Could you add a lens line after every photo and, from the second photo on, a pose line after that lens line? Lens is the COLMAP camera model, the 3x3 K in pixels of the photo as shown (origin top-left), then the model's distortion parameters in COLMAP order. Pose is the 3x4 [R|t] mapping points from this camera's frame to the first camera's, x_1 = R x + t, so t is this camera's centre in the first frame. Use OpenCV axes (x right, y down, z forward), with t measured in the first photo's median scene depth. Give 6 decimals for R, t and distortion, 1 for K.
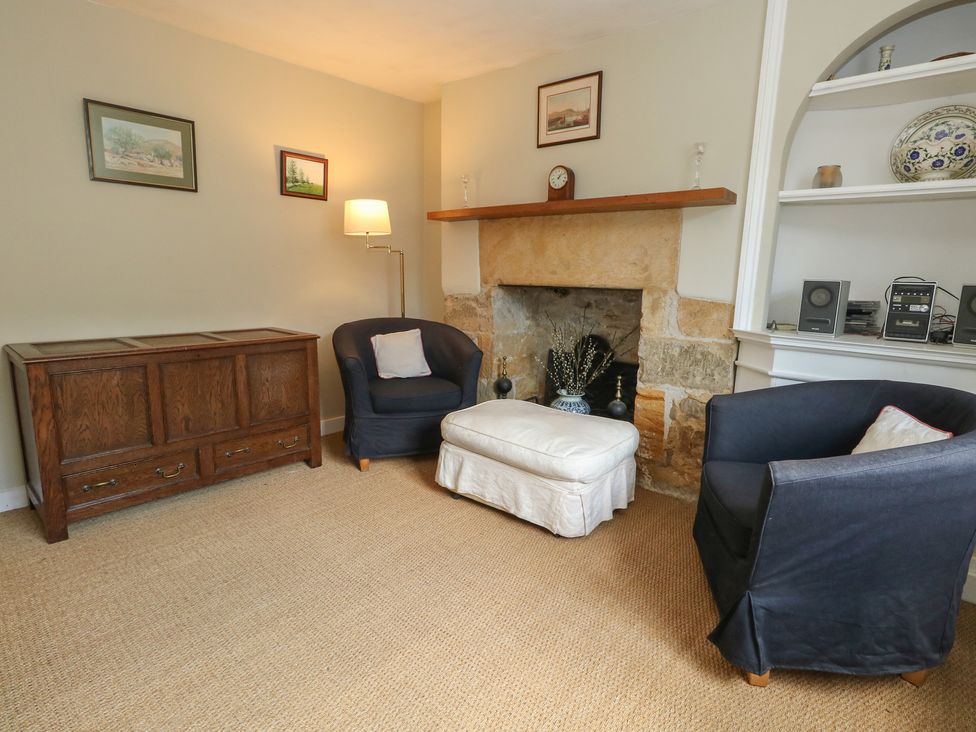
lens RADIAL K [[526.4, 0, 496.6], [0, 526.4, 365.0], [0, 0, 1]] dist [0.000704, -0.002261]
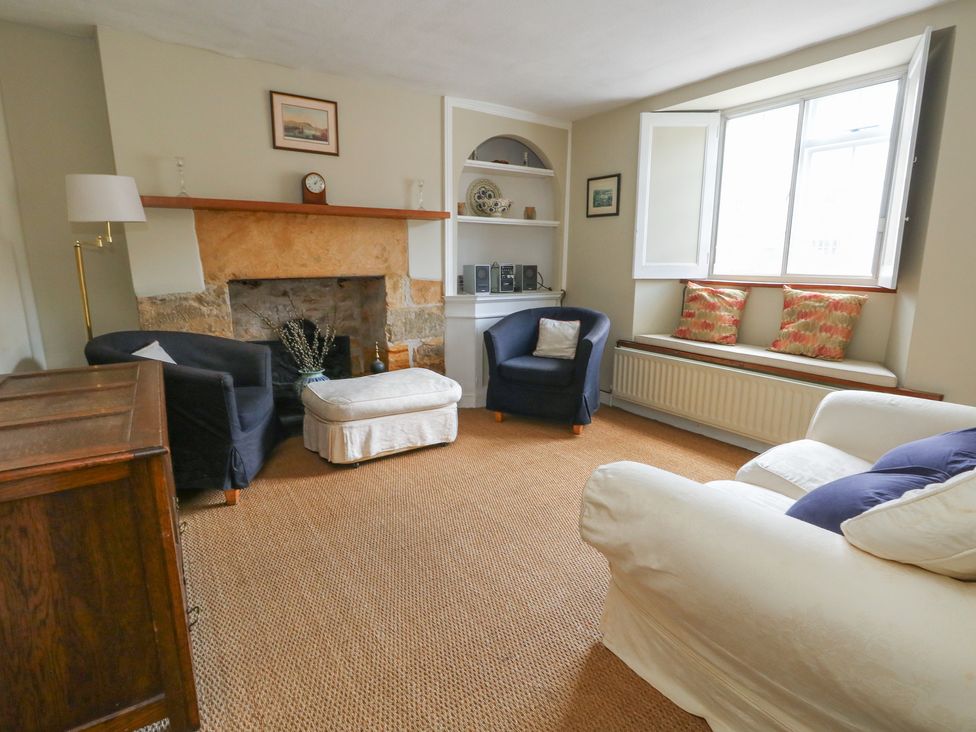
lens RADIAL K [[526.4, 0, 498.1], [0, 526.4, 371.8], [0, 0, 1]] dist [0.000704, -0.002261]
pose [[0.253573, -0.225376, 0.940695, -0.922553], [0.174907, 0.967132, 0.184562, -0.093737], [-0.951372, 0.117734, 0.284658, 0.322066]]
